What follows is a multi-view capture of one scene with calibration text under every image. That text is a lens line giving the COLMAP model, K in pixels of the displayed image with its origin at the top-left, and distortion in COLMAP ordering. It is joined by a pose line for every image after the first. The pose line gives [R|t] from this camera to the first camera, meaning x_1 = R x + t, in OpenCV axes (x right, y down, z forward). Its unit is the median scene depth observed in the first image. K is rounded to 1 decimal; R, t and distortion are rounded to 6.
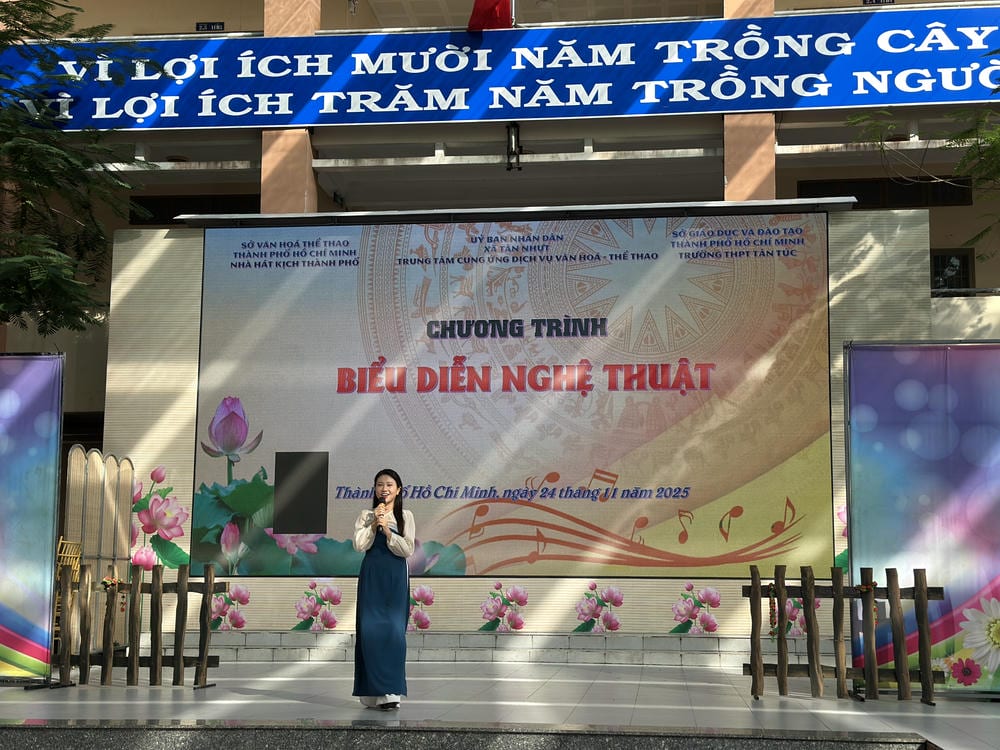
lens RADIAL K [[1383.3, 0, 498.8], [0, 1383.3, 390.6], [0, 0, 1]] dist [0.185284, -0.347872]
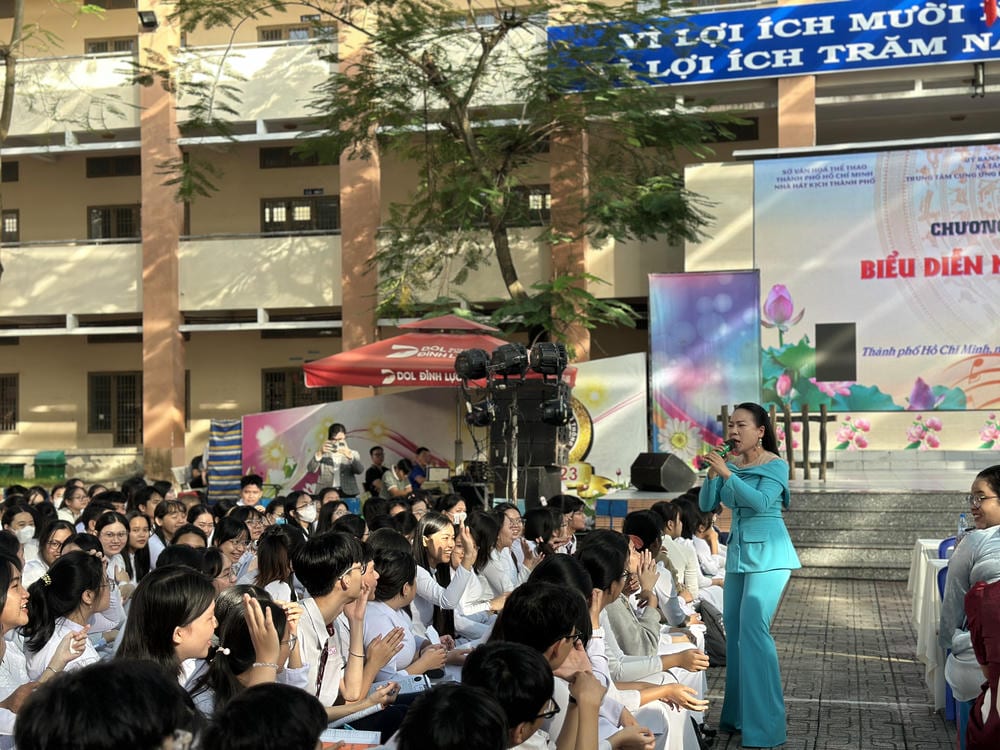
lens RADIAL K [[1383.3, 0, 498.8], [0, 1383.3, 390.6], [0, 0, 1]] dist [0.185284, -0.347872]
pose [[0.992059, -0.020841, -0.124036, -0.300630], [0.034891, 0.993073, 0.112202, -0.056176], [0.120838, -0.115639, 0.985914, -0.414649]]
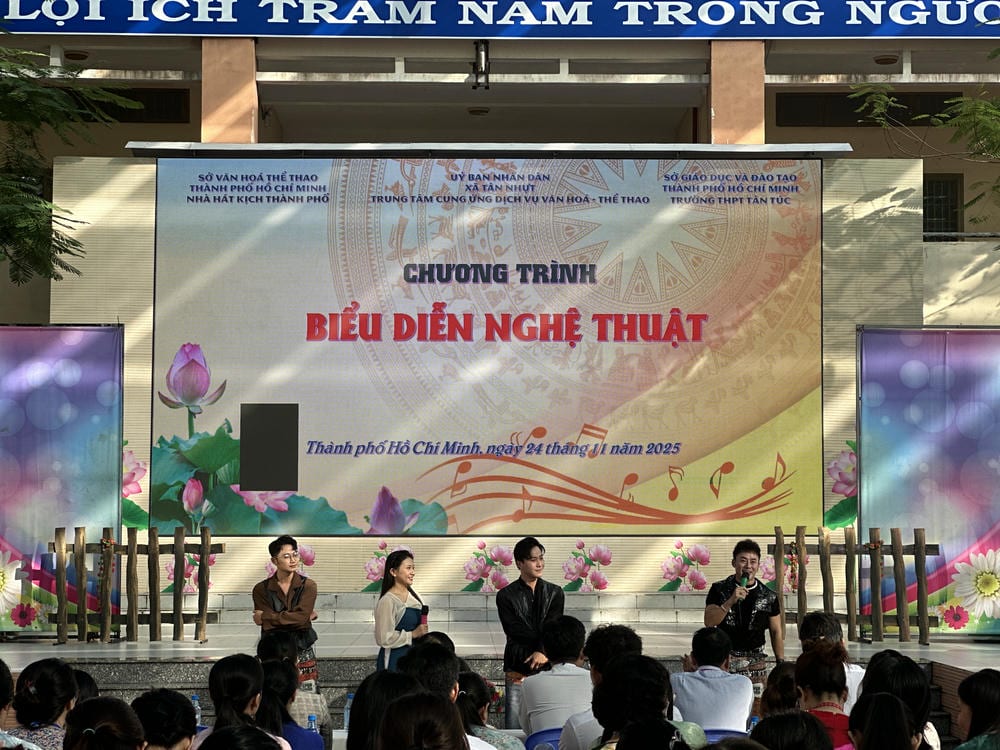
lens RADIAL K [[2233.0, 0, 492.8], [0, 2233.0, 357.8], [0, 0, 1]] dist [-0.279236, 7.440446]
pose [[0.991476, 0.004810, 0.130203, -0.186631], [-0.012475, 0.998232, 0.058113, -0.074908], [-0.129693, -0.059242, 0.989783, -0.494896]]
